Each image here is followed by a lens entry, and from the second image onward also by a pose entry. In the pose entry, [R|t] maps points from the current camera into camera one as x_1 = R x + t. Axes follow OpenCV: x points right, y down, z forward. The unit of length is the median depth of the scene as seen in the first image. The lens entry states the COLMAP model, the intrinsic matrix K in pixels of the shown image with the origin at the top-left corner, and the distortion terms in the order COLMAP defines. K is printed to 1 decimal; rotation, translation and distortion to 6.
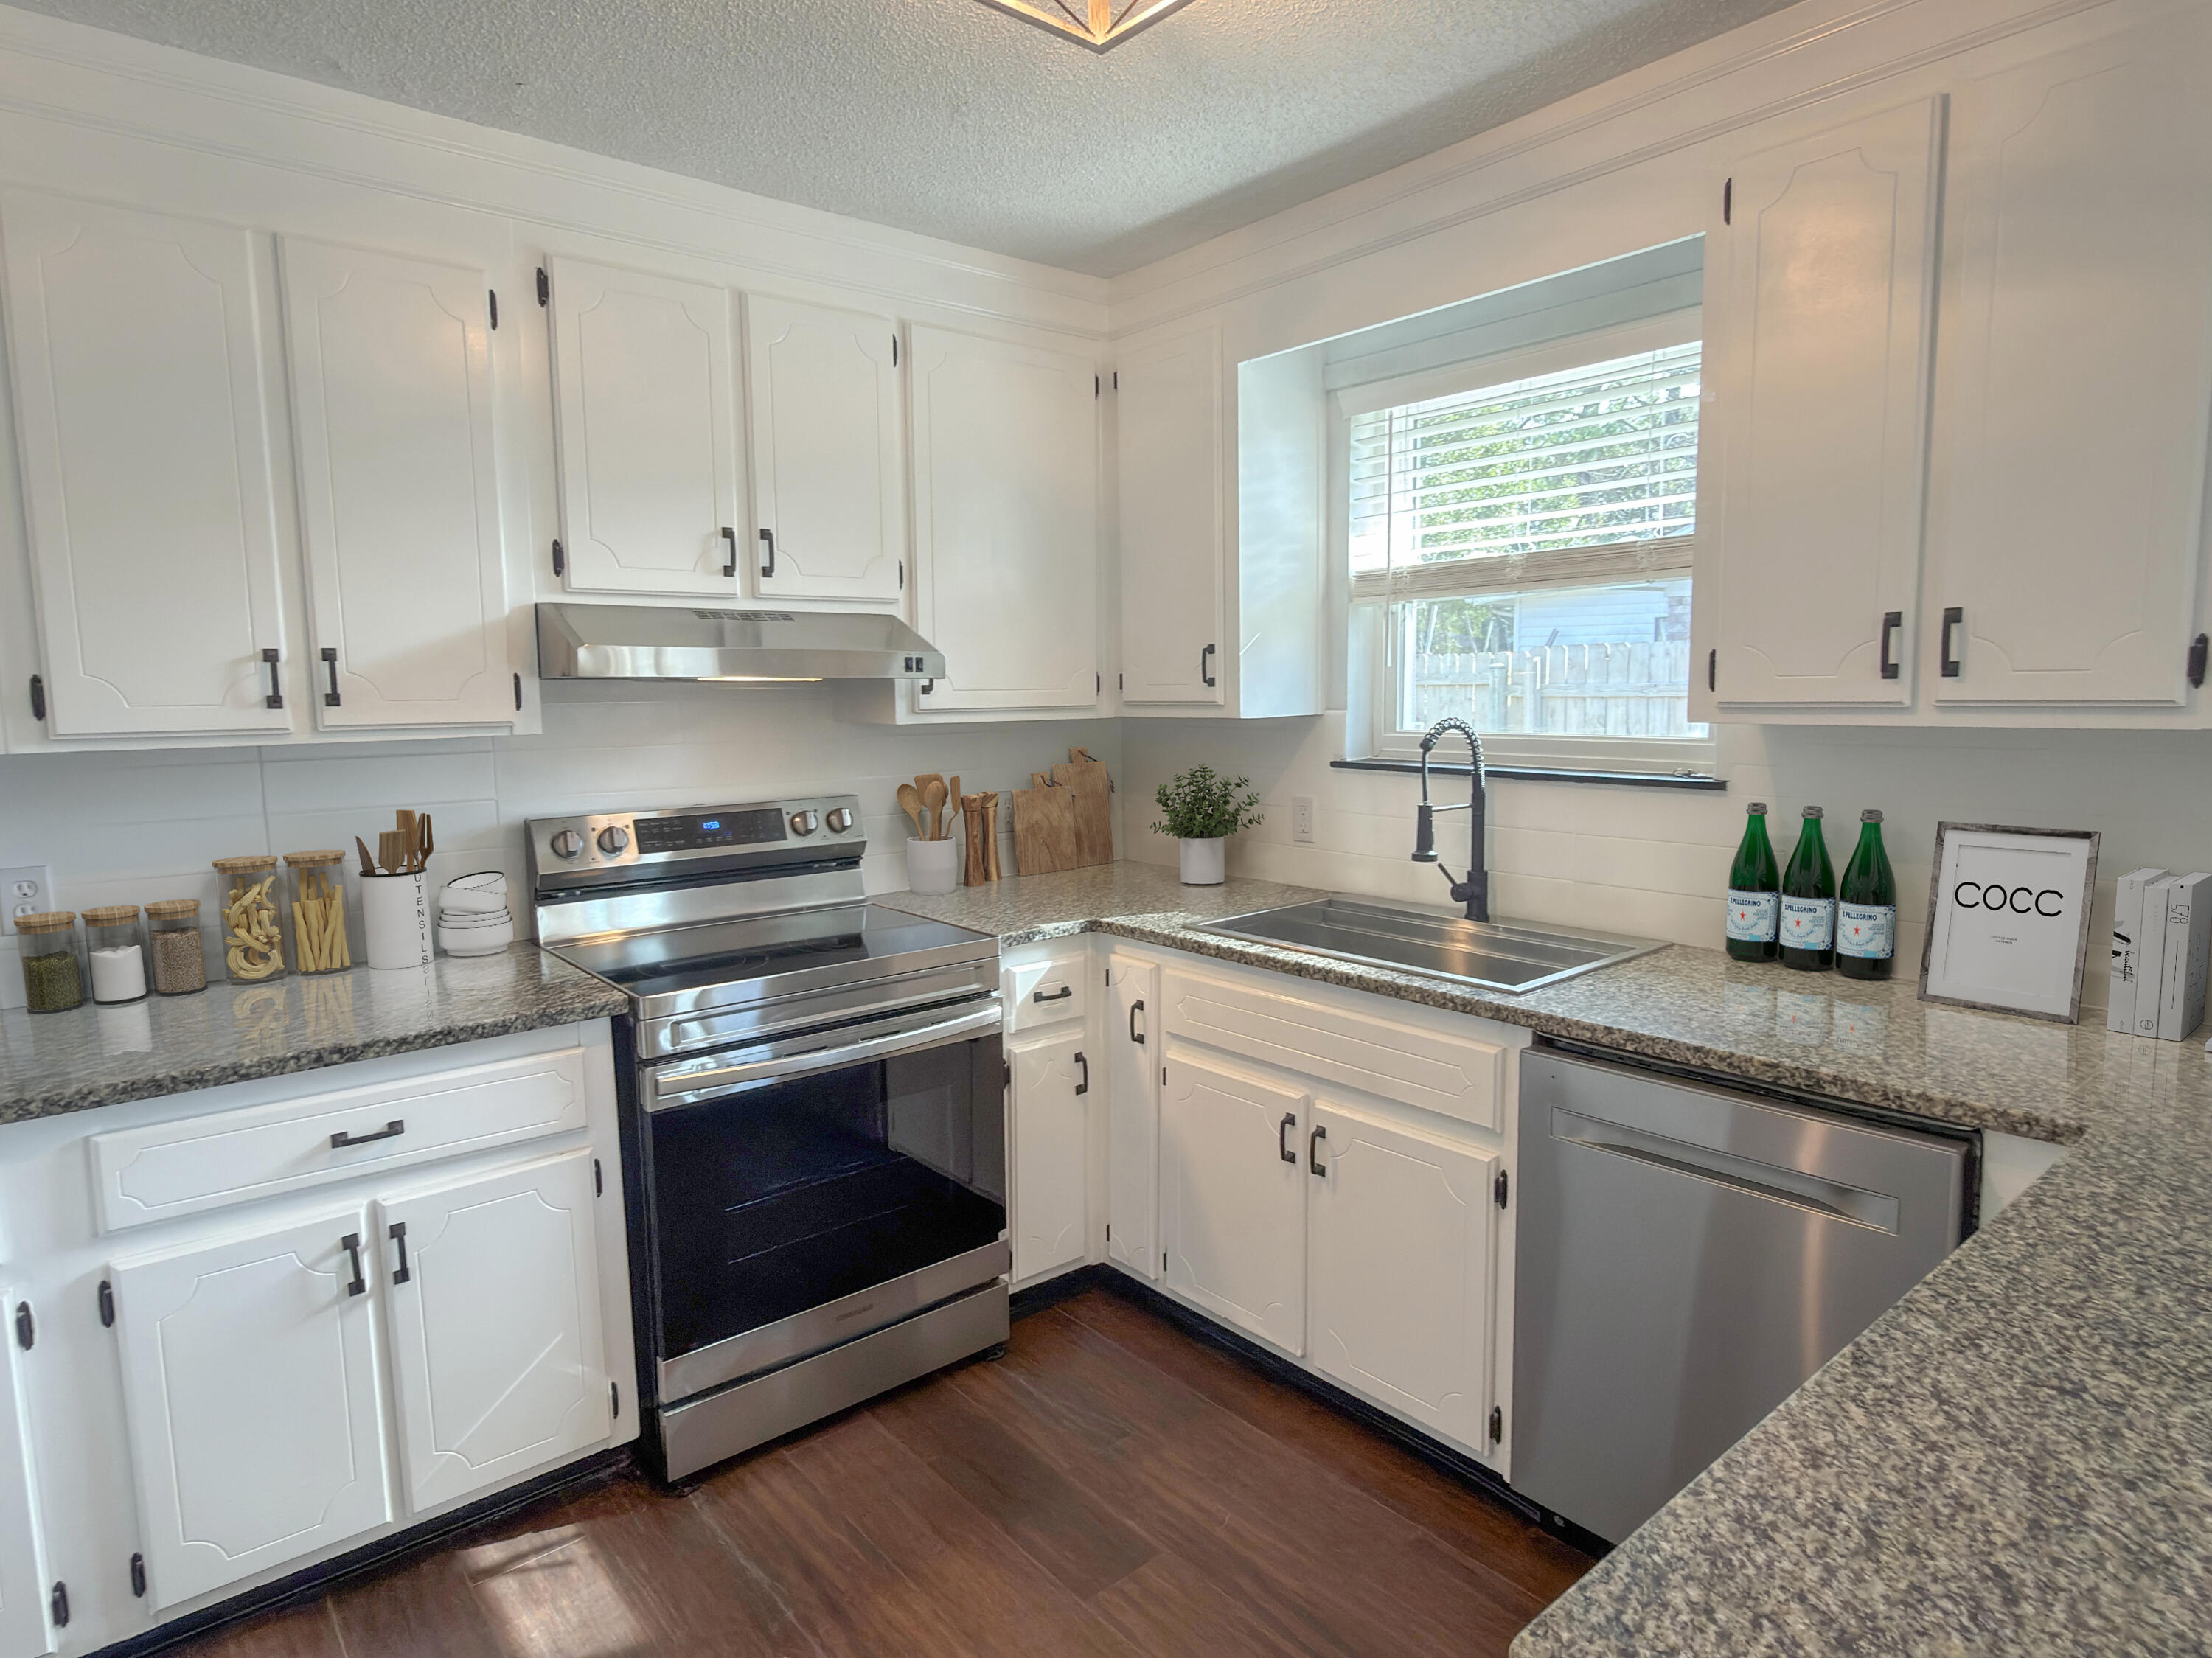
lens RADIAL K [[1253.8, 0, 1106.0], [0, 1253.8, 829.0], [0, 0, 1]] dist [0.002004, 0.000626]
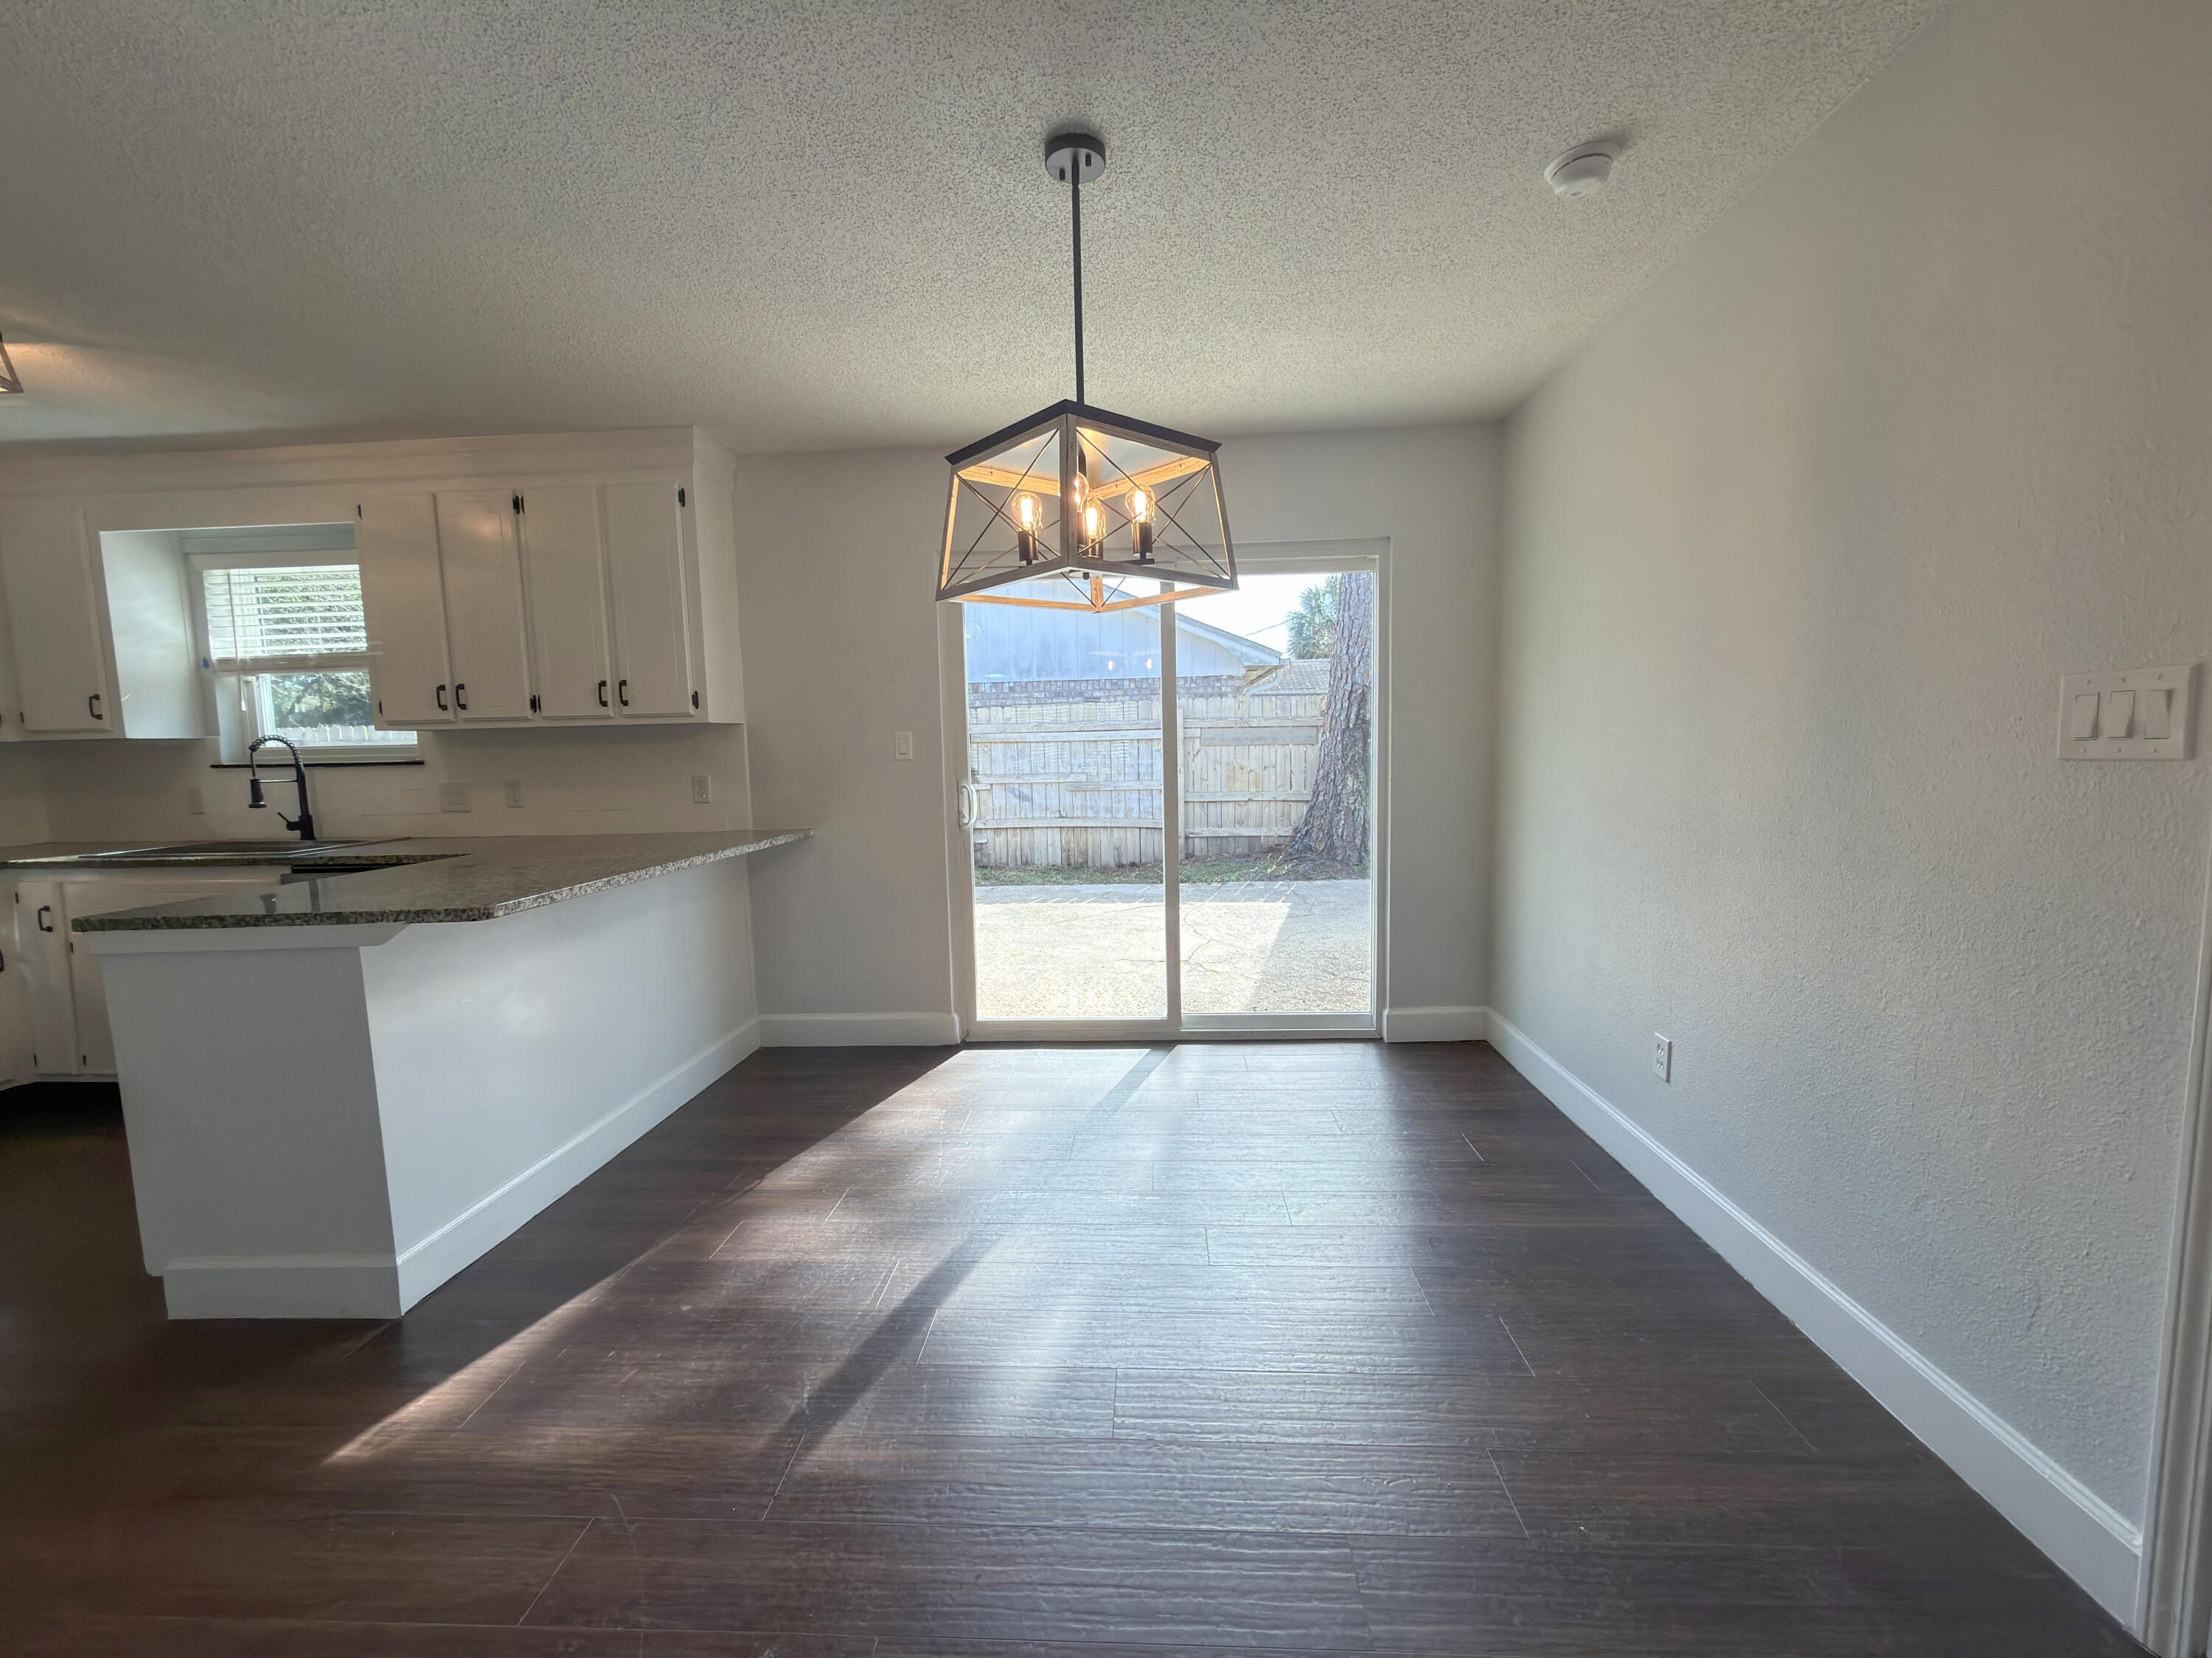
lens RADIAL K [[906.5, 0, 1102.3], [0, 906.5, 826.6], [0, 0, 1]] dist [0.000899, 0.000094]
pose [[0.688962, -0.065968, 0.721789, 0.141525], [0.096551, 0.995327, -0.001191, 0.184691], [-0.718338, 0.070510, 0.692112, -0.918137]]
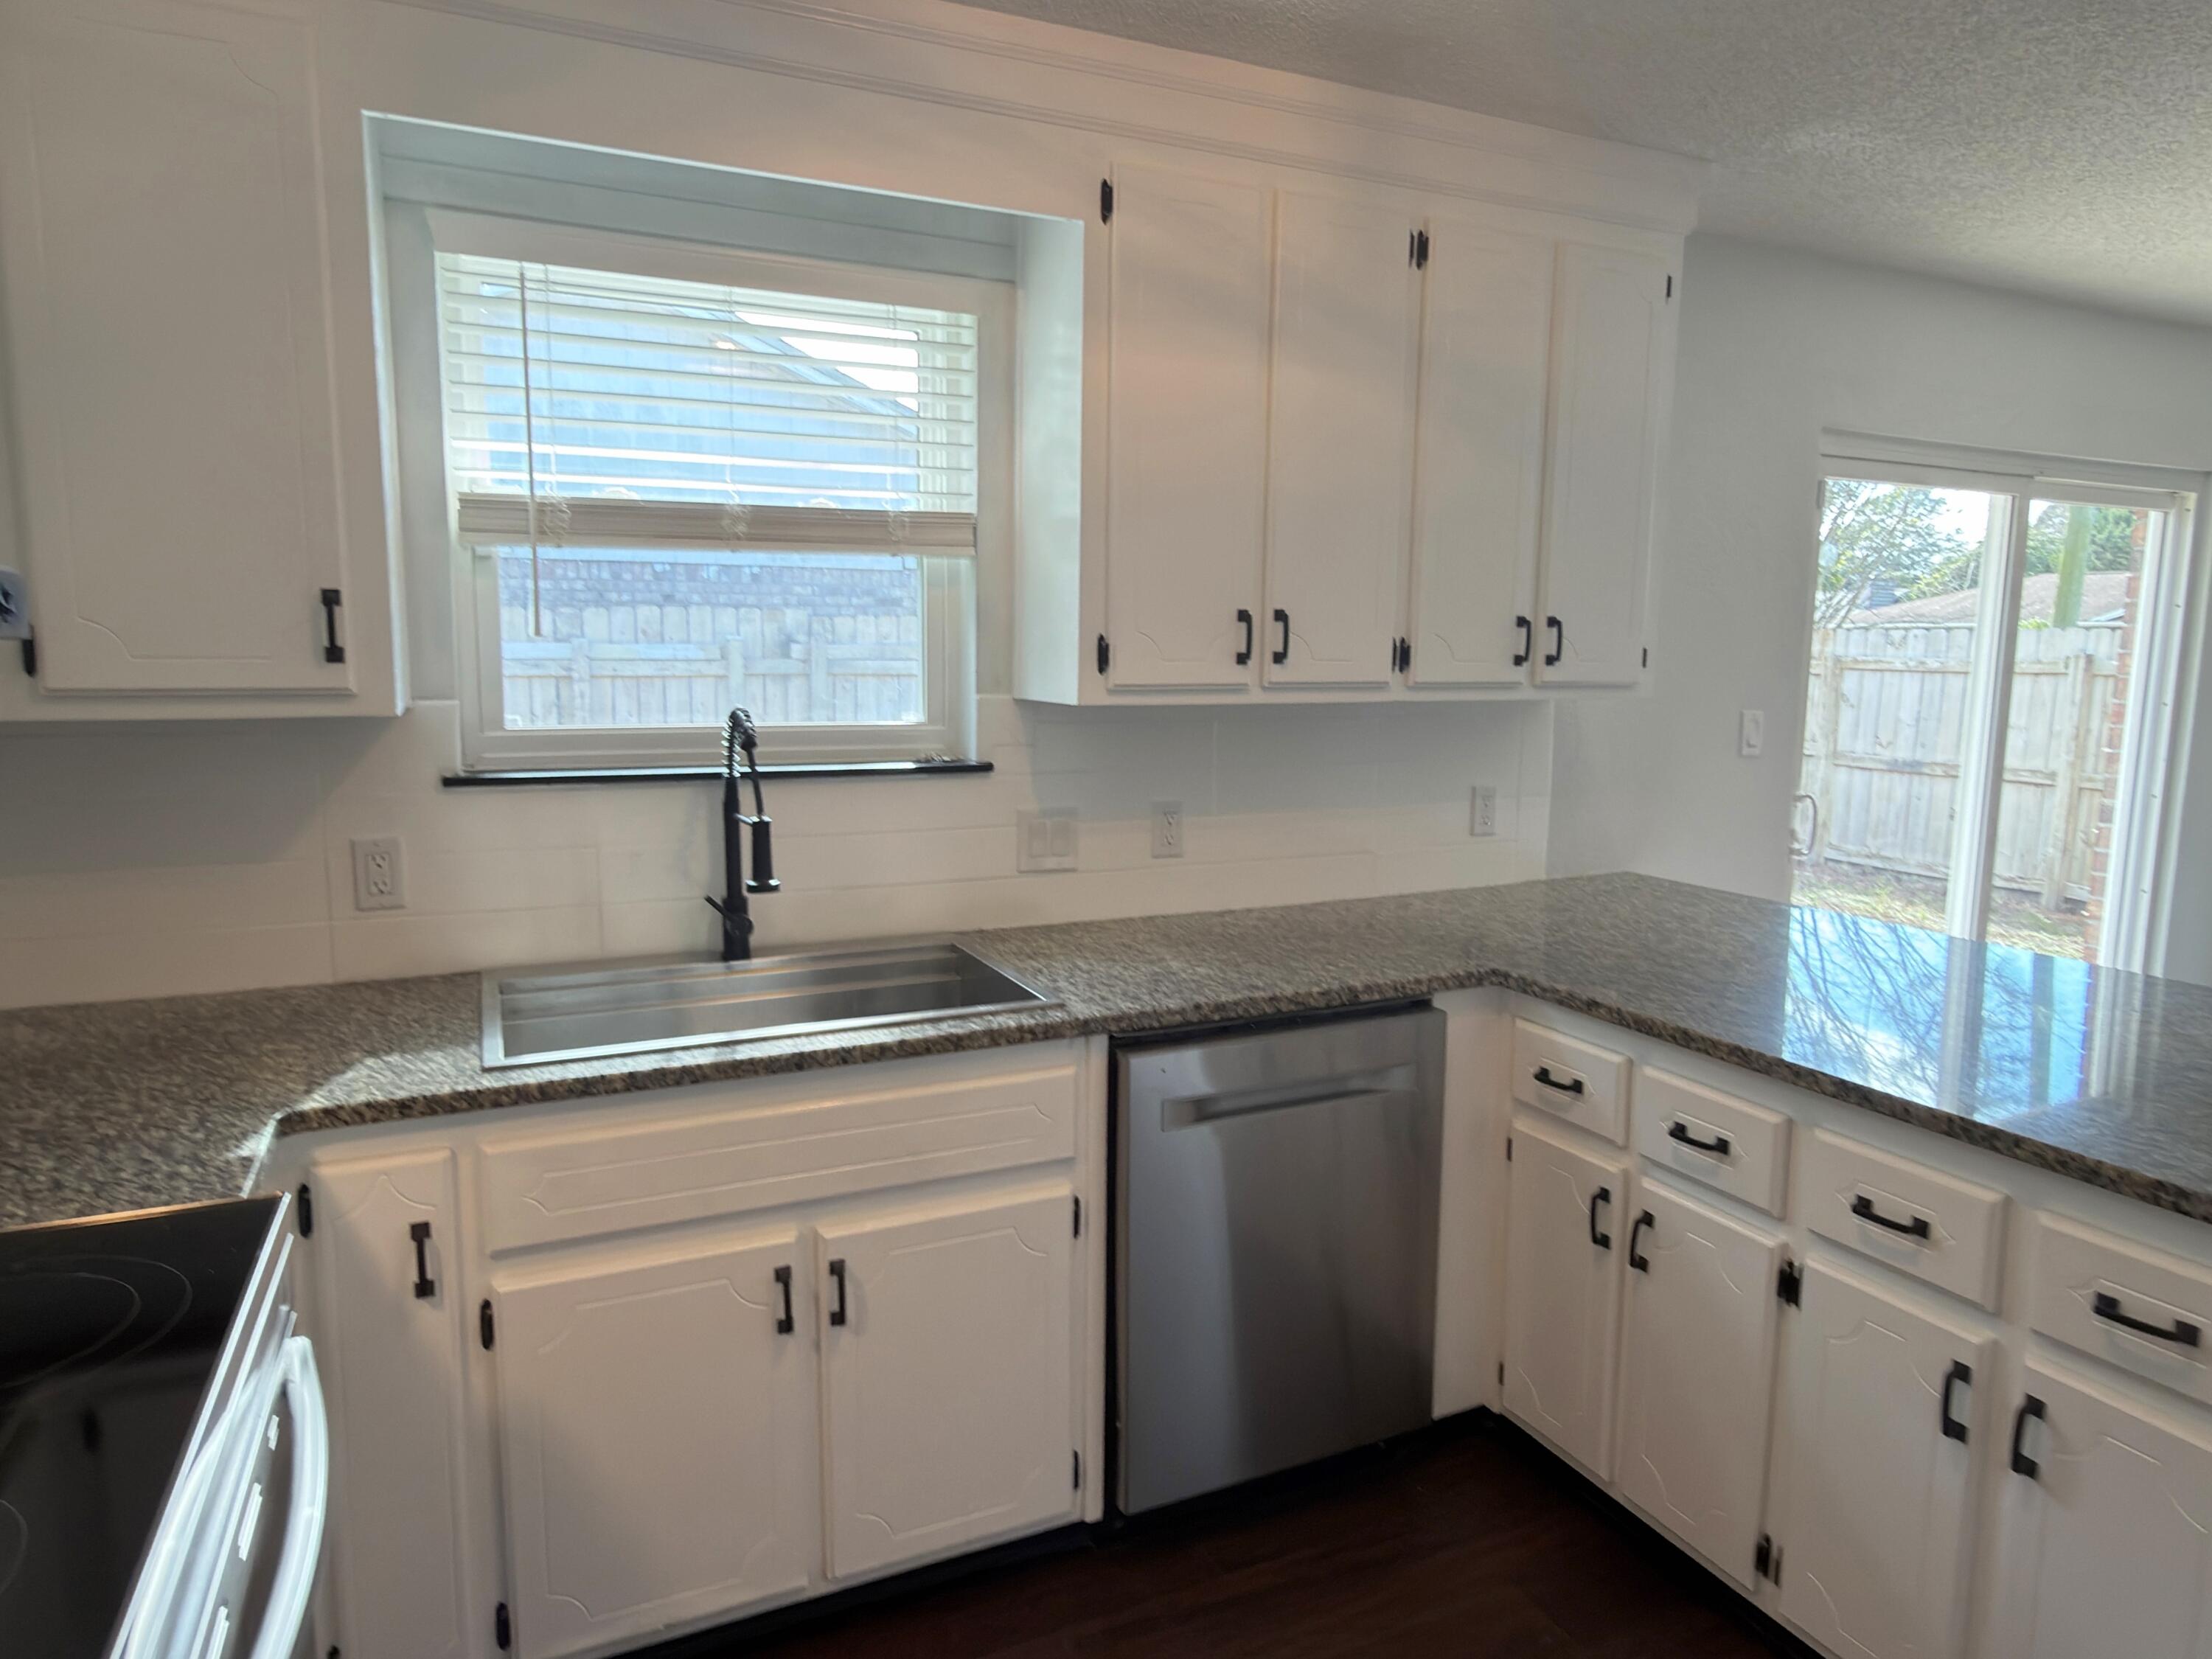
lens RADIAL K [[1332.5, 0, 1107.0], [0, 1332.5, 836.5], [0, 0, 1]] dist [0.000416, 0.000526]
pose [[0.266702, -0.115459, 0.956838, -0.481366], [0.101376, 0.990651, 0.091283, -0.062954], [-0.958432, 0.072655, 0.275914, 0.573804]]
